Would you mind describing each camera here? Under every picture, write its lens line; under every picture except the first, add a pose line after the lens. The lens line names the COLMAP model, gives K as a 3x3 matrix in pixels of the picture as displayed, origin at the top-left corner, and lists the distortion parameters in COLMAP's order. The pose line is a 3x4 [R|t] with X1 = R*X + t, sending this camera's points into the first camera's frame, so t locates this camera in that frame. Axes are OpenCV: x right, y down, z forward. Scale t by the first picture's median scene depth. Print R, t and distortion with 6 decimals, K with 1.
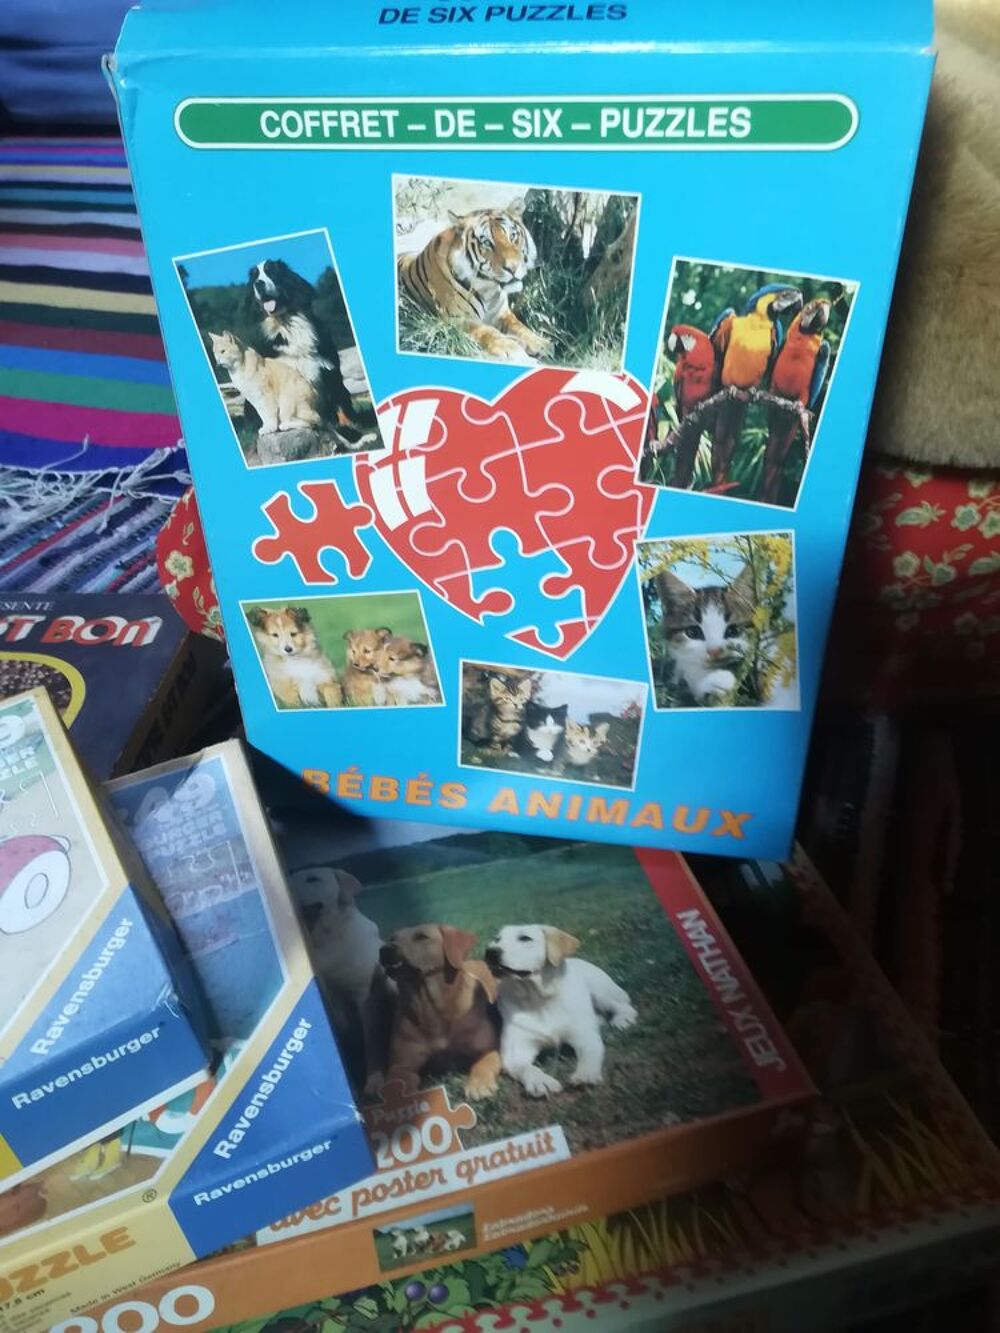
lens RADIAL K [[1048.7, 0, 500.0], [0, 1048.7, 666.5], [0, 0, 1]] dist [0.079582, -0.140811]
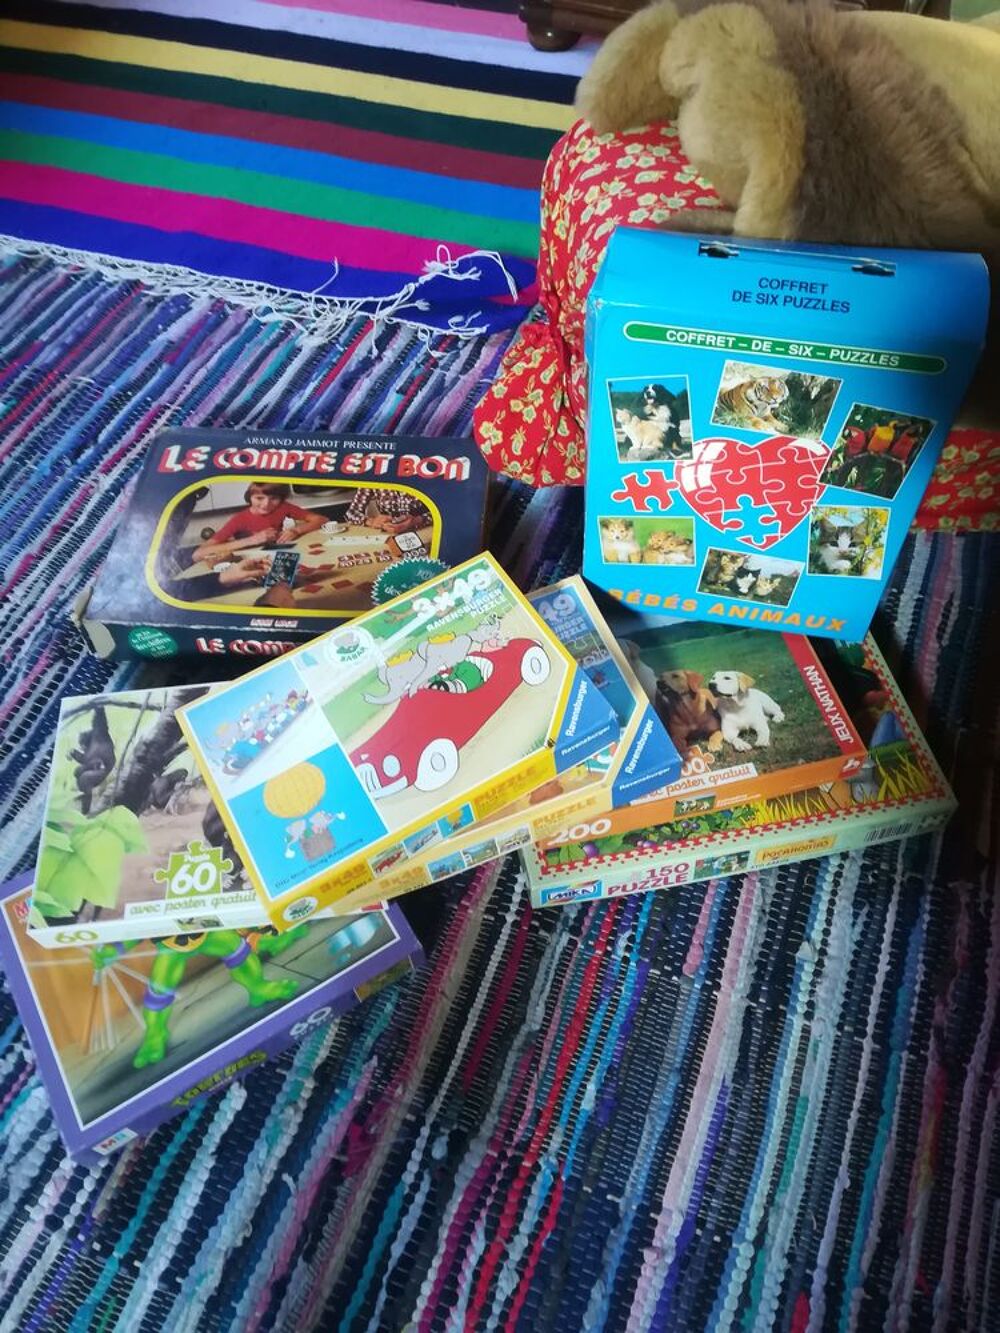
lens RADIAL K [[1048.7, 0, 500.0], [0, 1048.7, 666.5], [0, 0, 1]] dist [0.079582, -0.140811]
pose [[0.999689, 0.017984, -0.017291, -0.441511], [-0.011225, 0.943212, 0.332001, -0.503469], [0.022279, -0.331704, 0.943121, -1.070109]]
